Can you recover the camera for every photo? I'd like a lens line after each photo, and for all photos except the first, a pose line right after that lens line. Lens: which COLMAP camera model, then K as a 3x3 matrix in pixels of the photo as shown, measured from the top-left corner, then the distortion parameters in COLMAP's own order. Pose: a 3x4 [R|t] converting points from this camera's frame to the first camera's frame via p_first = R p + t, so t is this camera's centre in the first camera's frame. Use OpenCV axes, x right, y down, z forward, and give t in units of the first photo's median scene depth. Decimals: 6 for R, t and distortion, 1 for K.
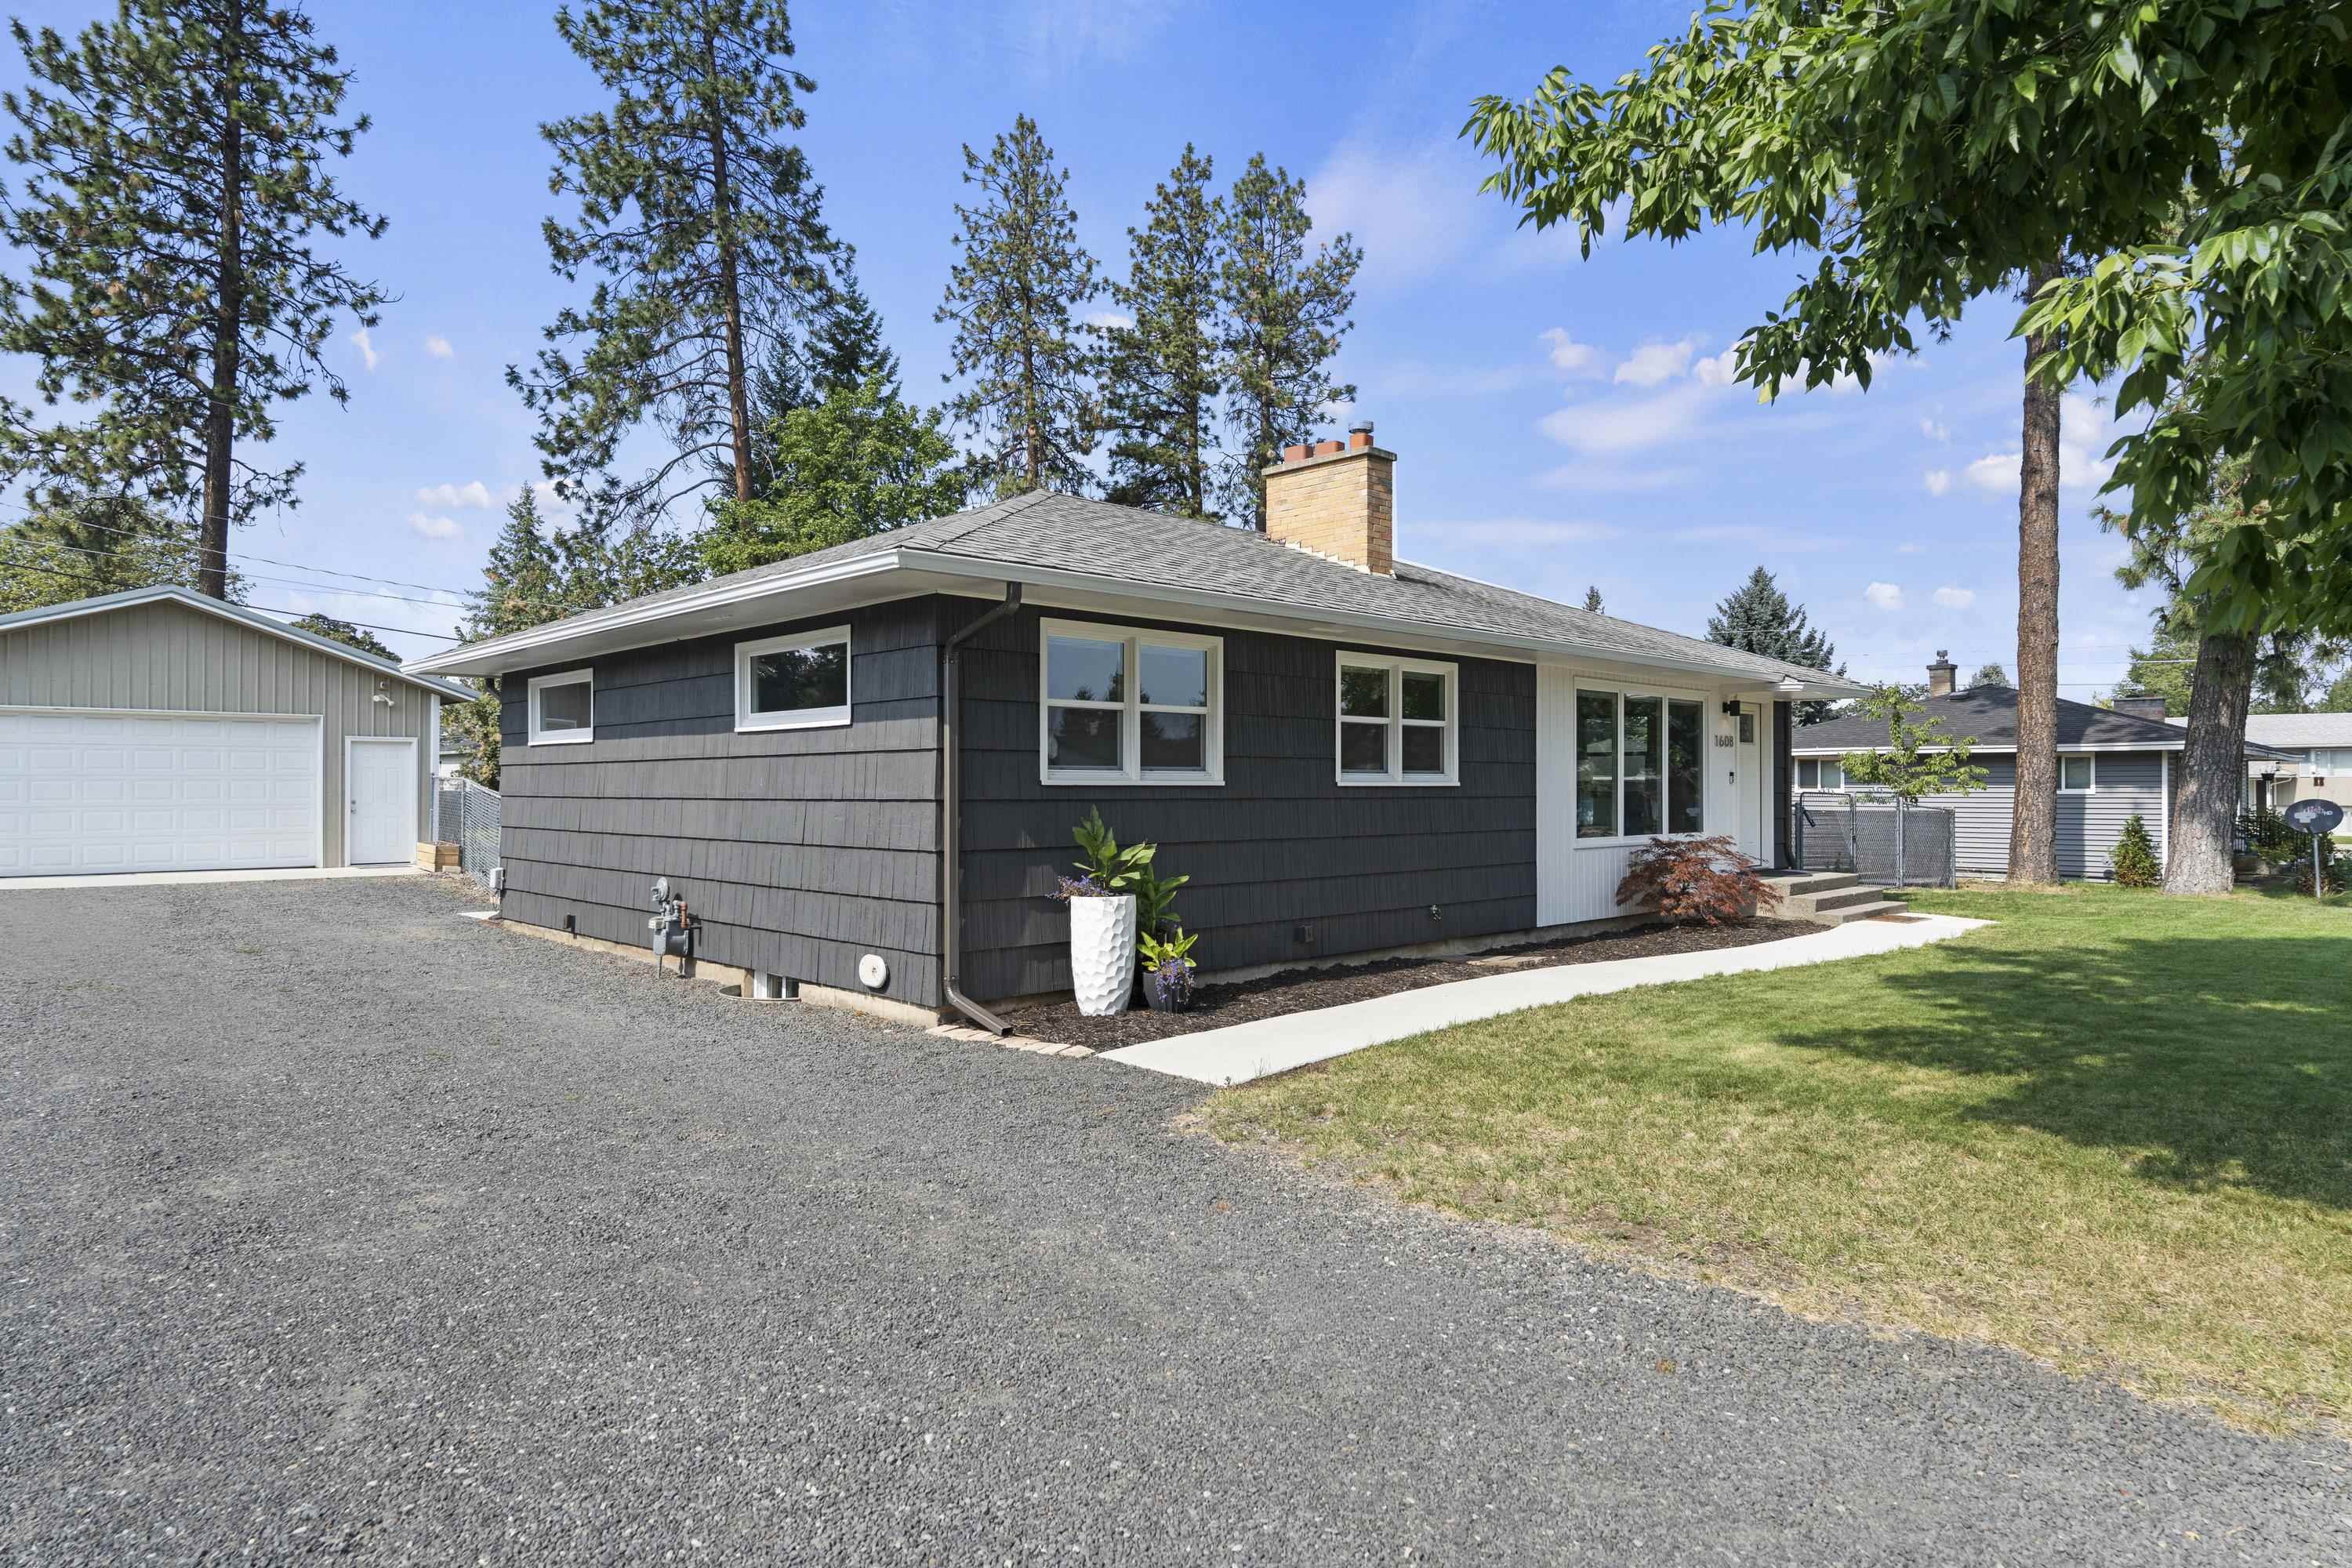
lens RADIAL K [[1385.4, 0, 1176.0], [0, 1385.4, 784.0], [0, 0, 1]] dist [-0.000468, -0.000026]
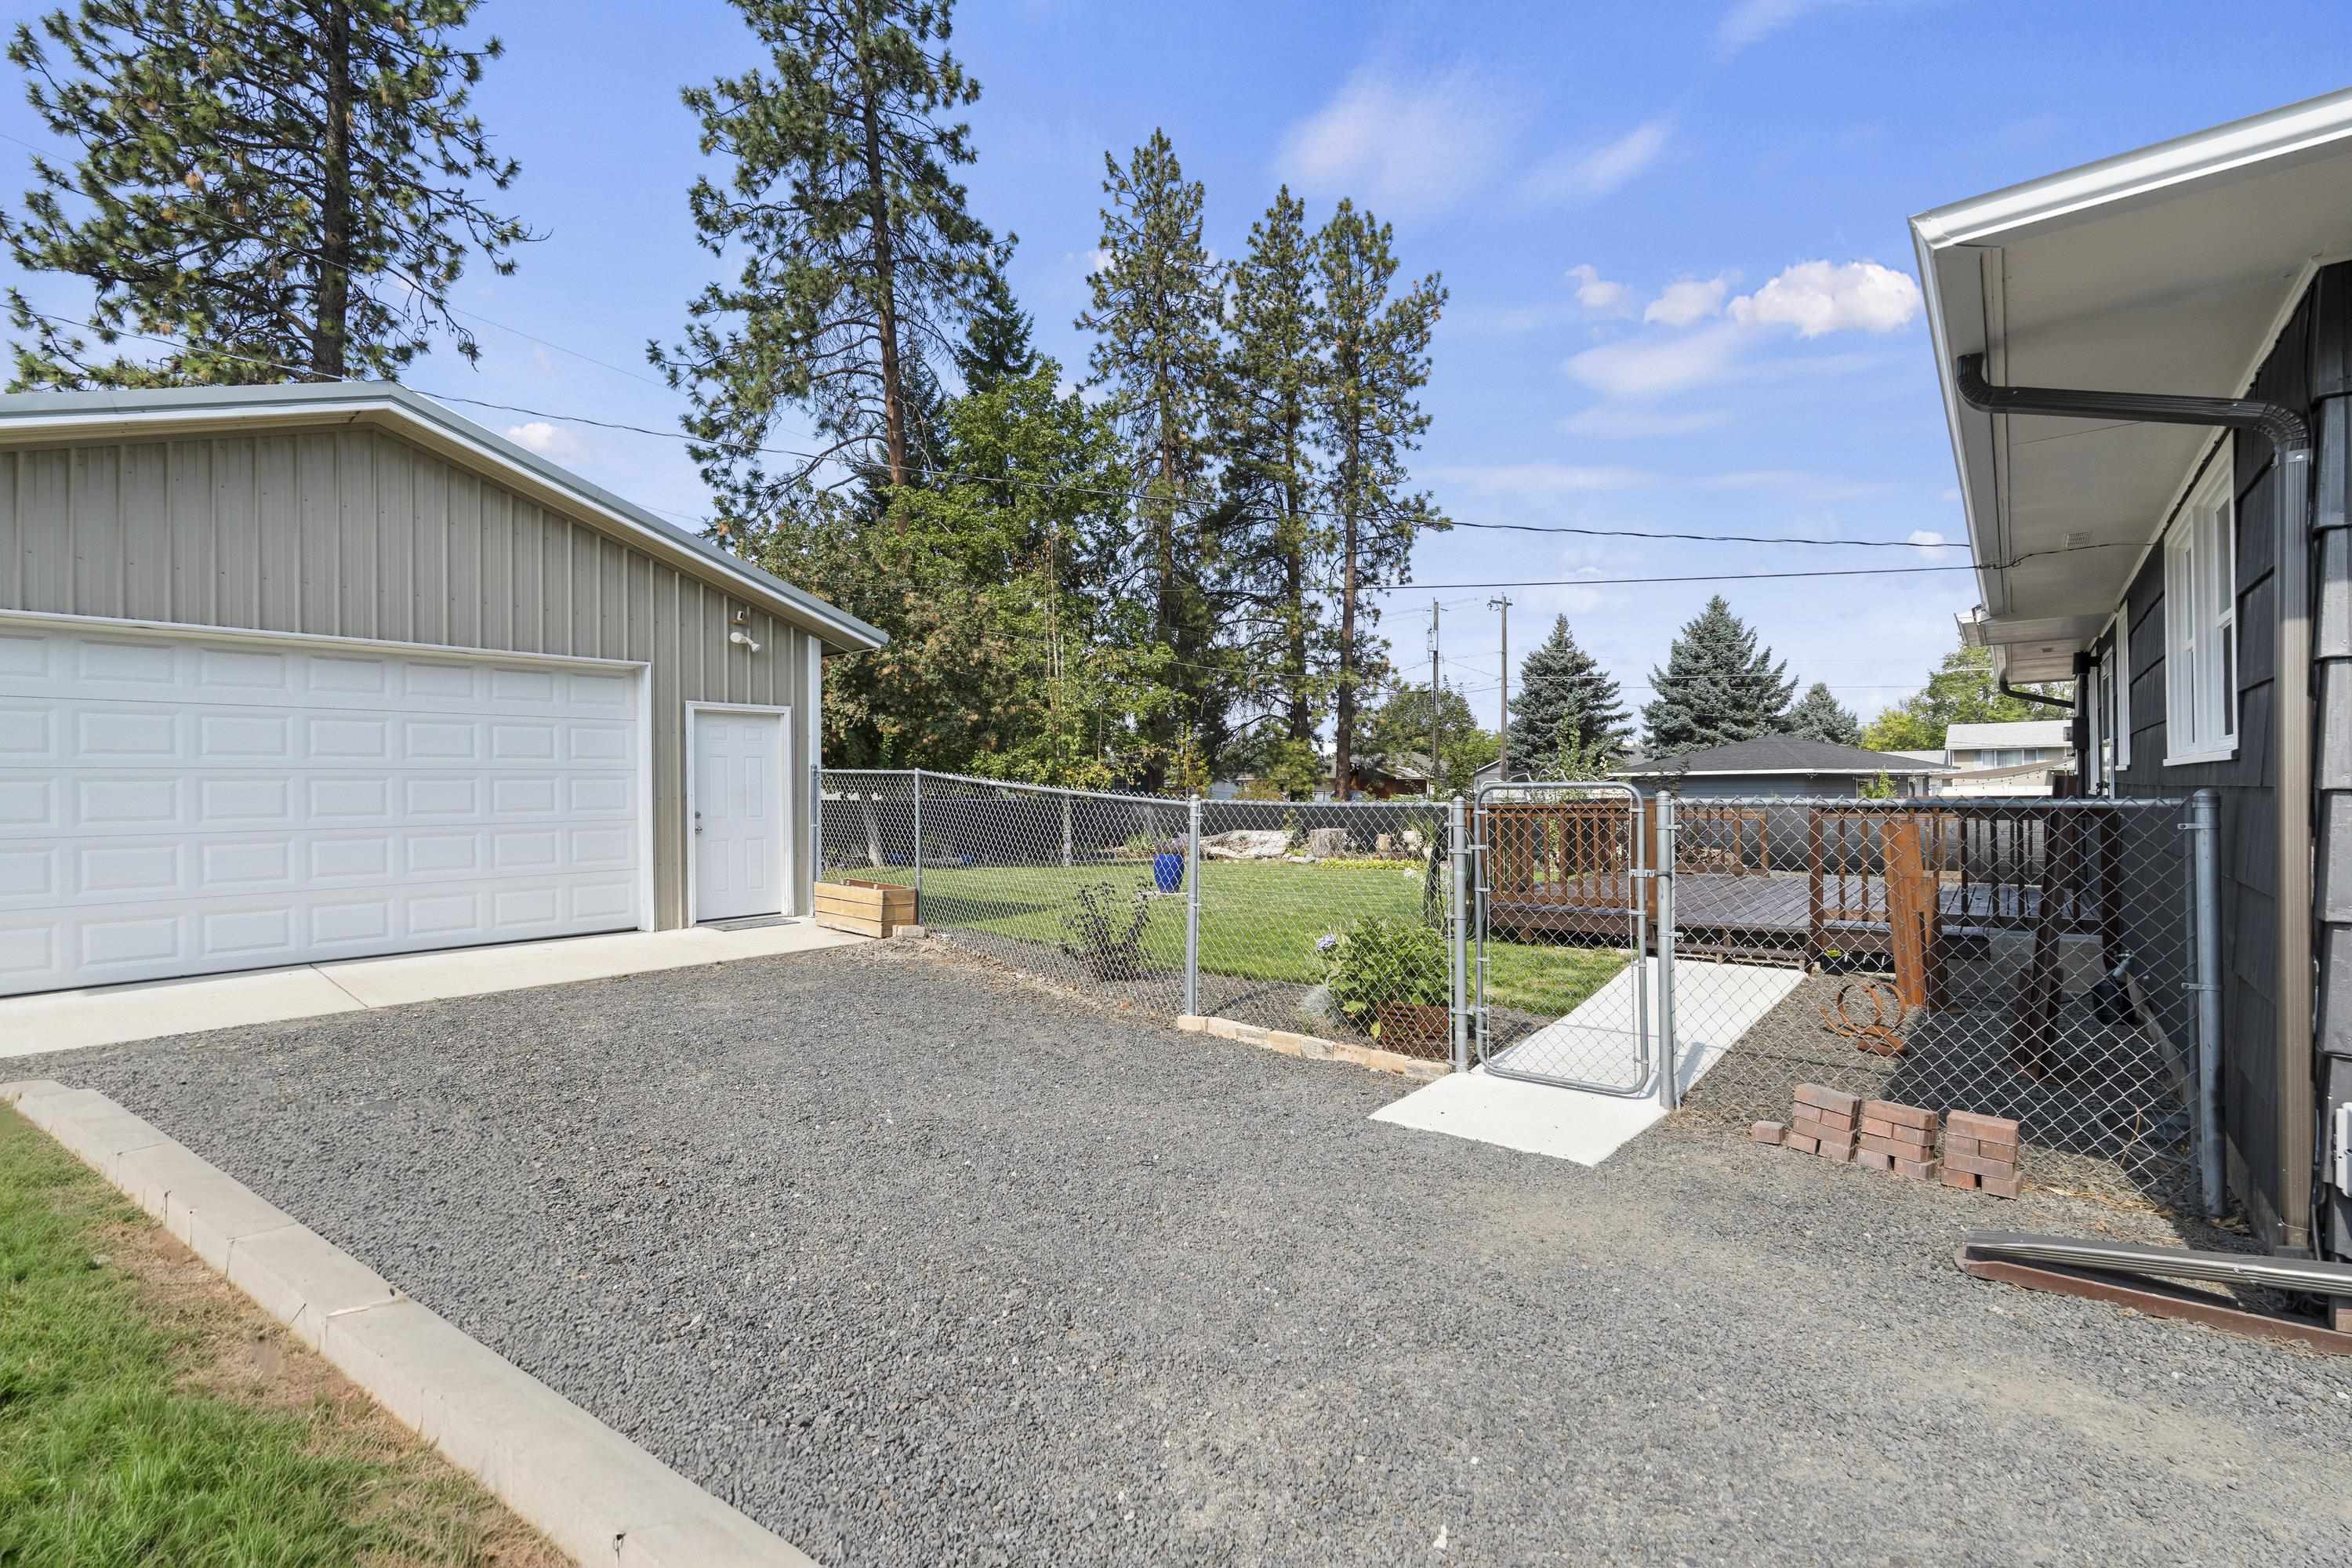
lens RADIAL K [[1045.4, 0, 1177.6], [0, 1045.4, 788.2], [0, 0, 1]] dist [-0.002246, 0.000093]
pose [[0.993254, -0.010407, 0.115488, -0.233106], [0.010293, 0.999946, 0.001584, 0.001672], [-0.115498, -0.000385, 0.993308, 0.283956]]
